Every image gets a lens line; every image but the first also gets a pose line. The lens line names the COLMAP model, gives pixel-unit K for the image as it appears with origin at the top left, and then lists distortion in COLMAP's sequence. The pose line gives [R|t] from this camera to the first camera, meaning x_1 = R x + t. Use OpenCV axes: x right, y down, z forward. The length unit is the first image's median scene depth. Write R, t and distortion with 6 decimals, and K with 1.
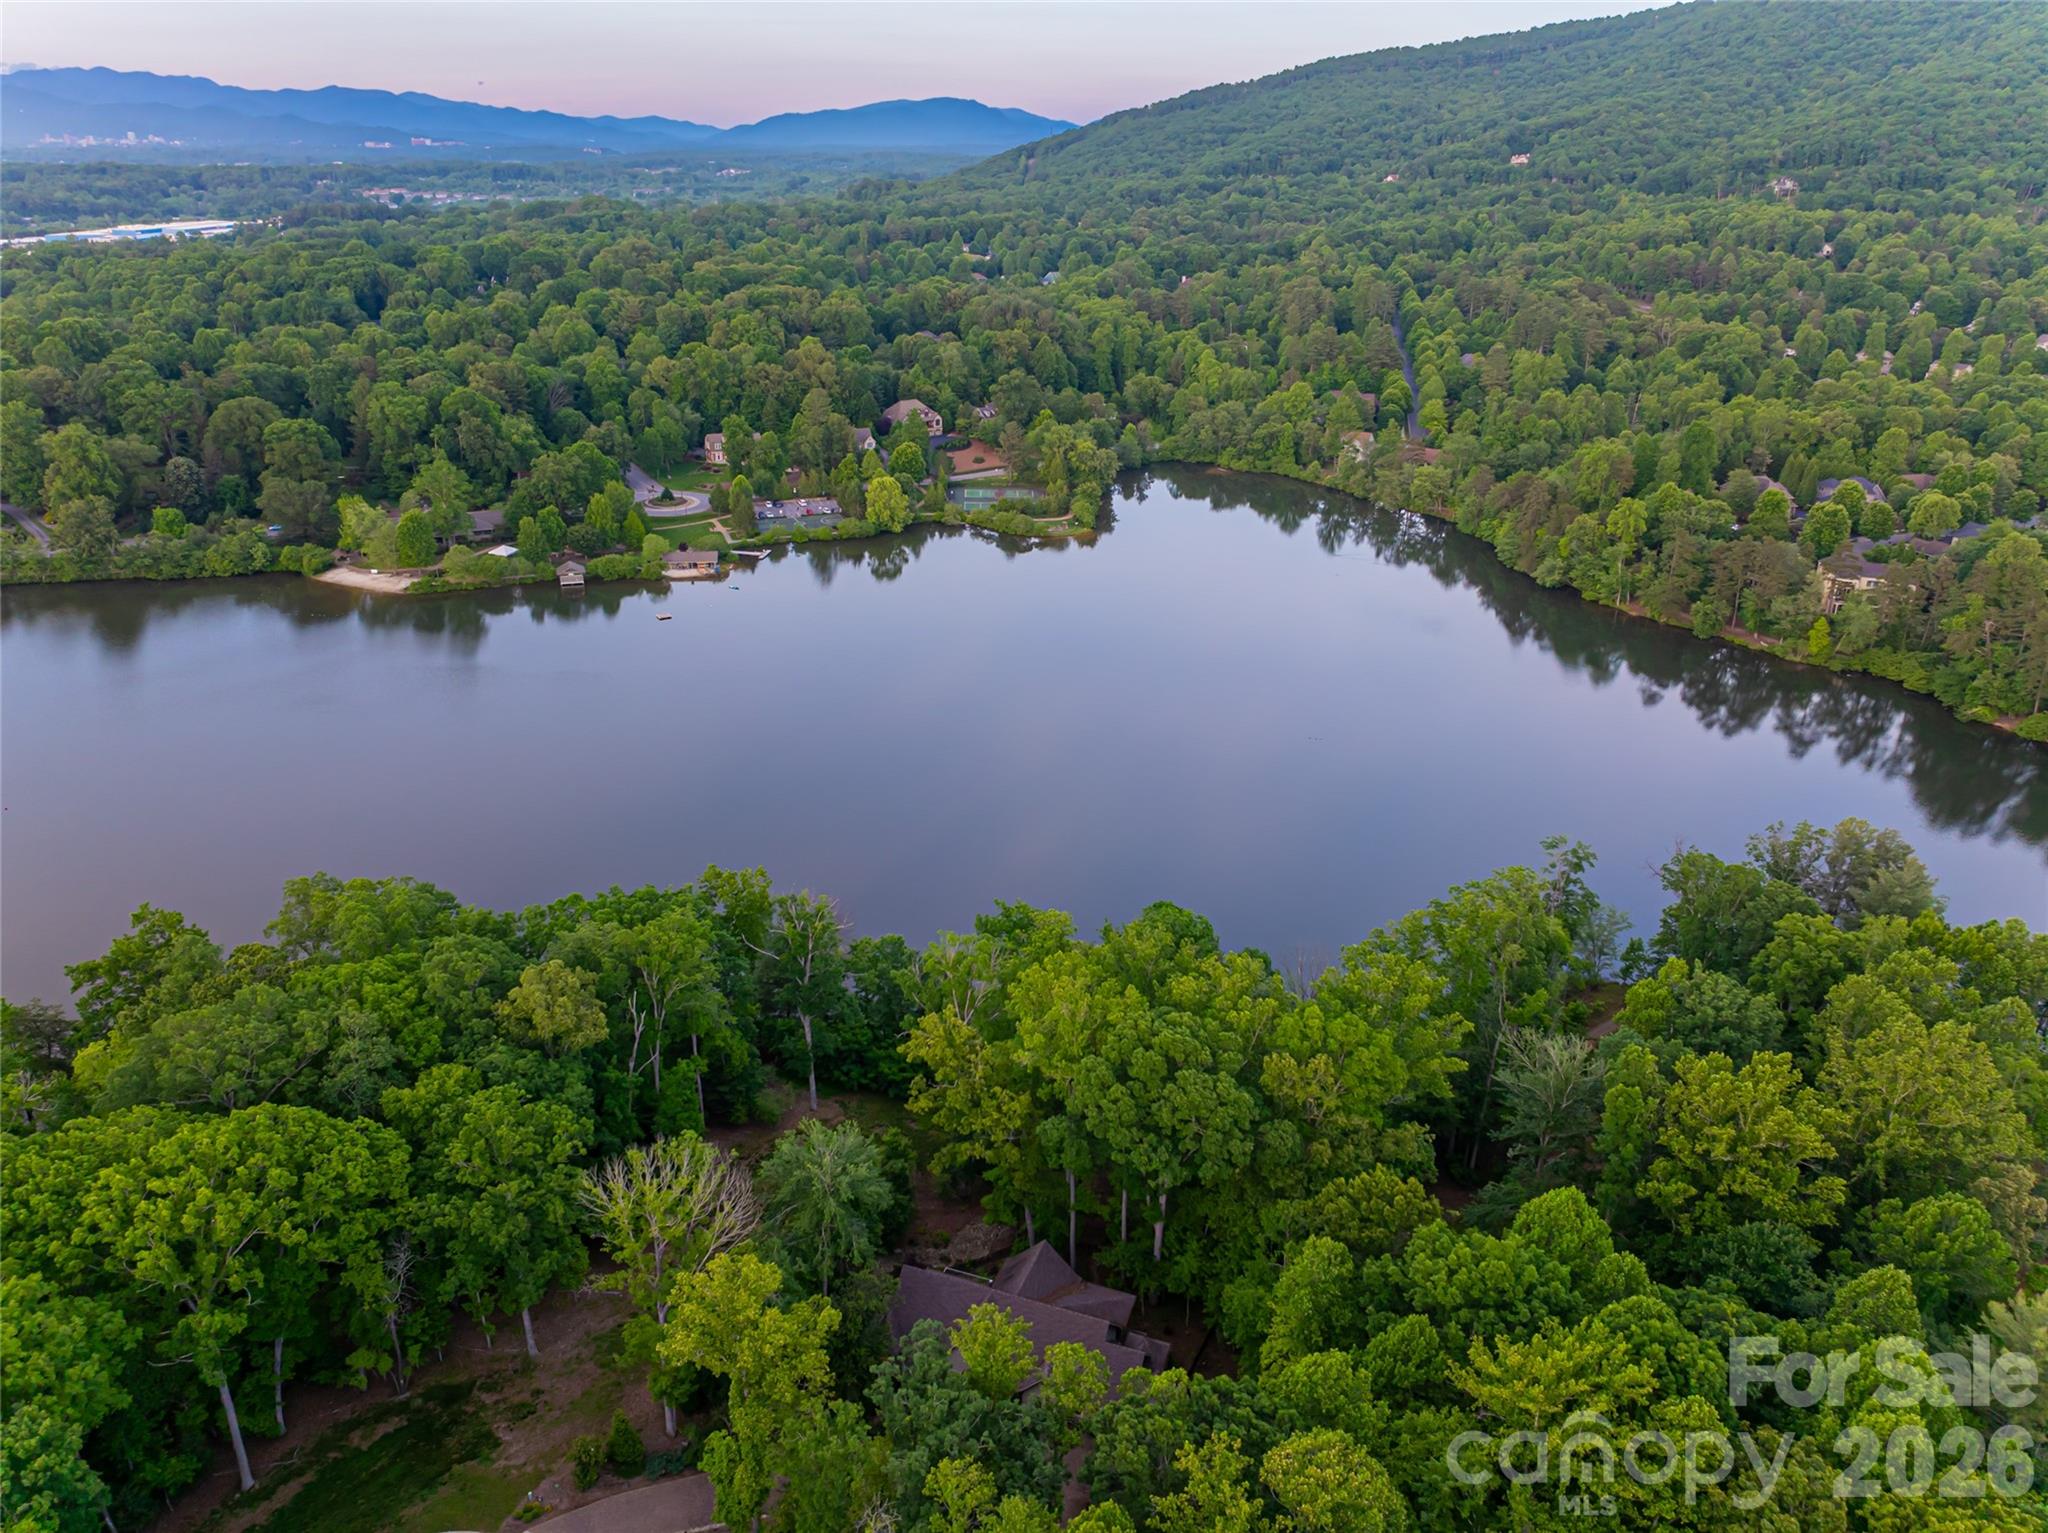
lens RADIAL K [[1431.7, 0, 1023.9], [0, 1431.7, 766.1], [0, 0, 1]] dist [-0.029888, -0.005990]
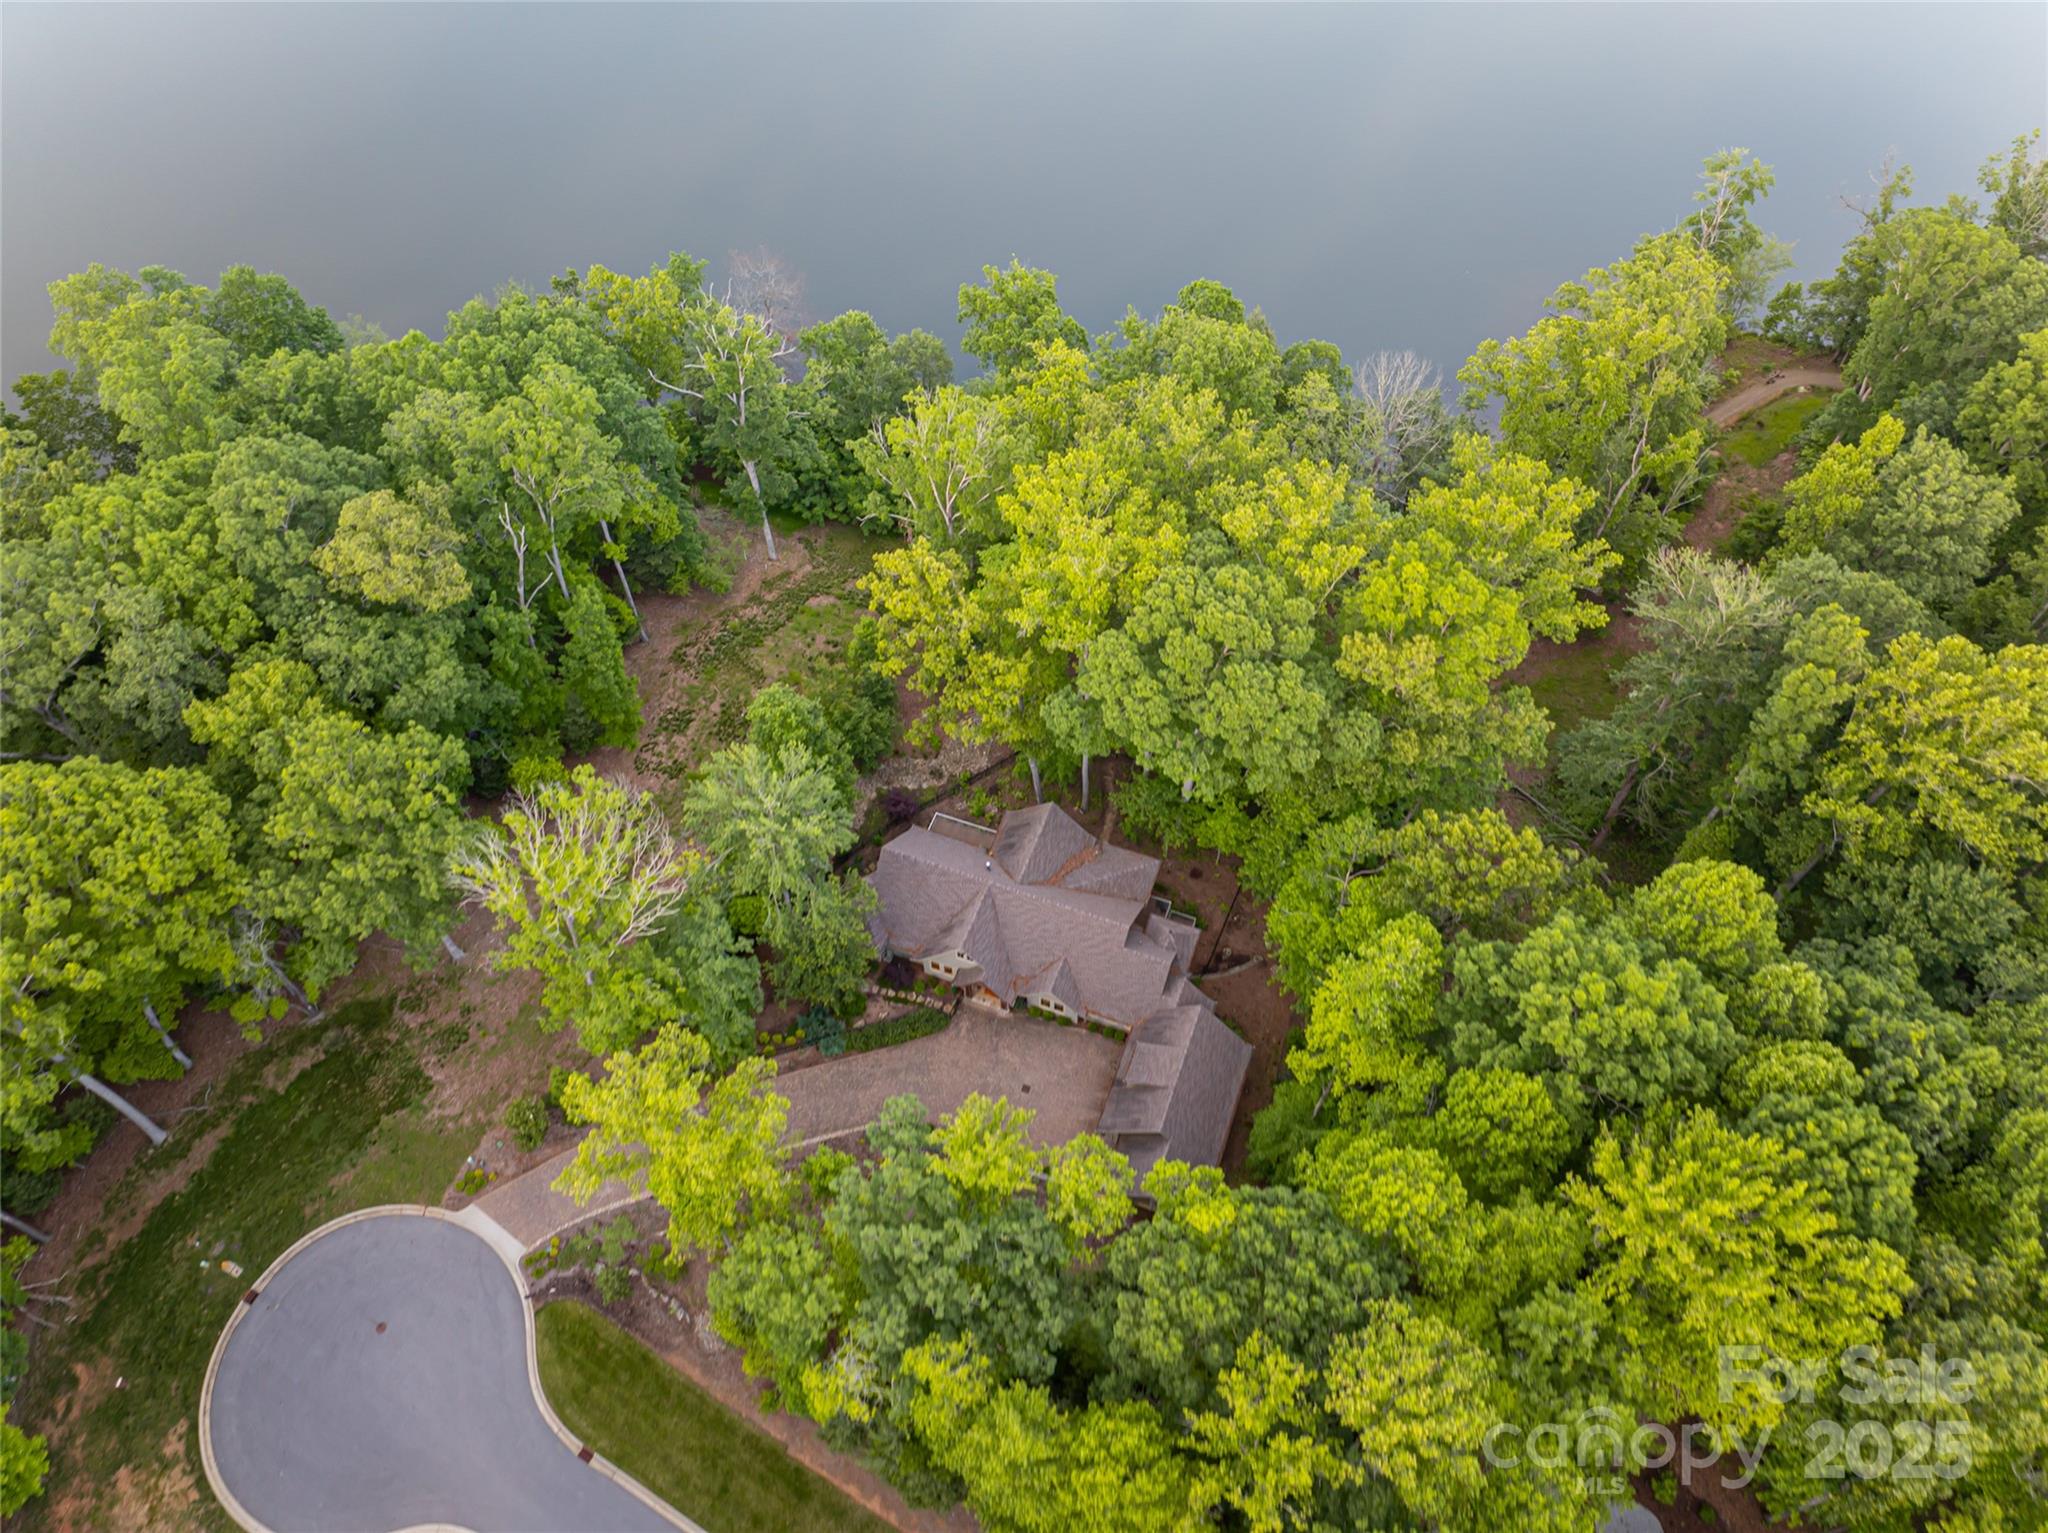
lens RADIAL K [[1431.7, 0, 1023.4], [0, 1431.7, 765.1], [0, 0, 1]] dist [-0.029888, -0.005990]
pose [[0.999849, -0.013994, -0.010298, 0.007749], [0.017333, 0.844625, 0.535078, -0.142266], [0.001210, -0.535175, 0.844740, 0.335082]]
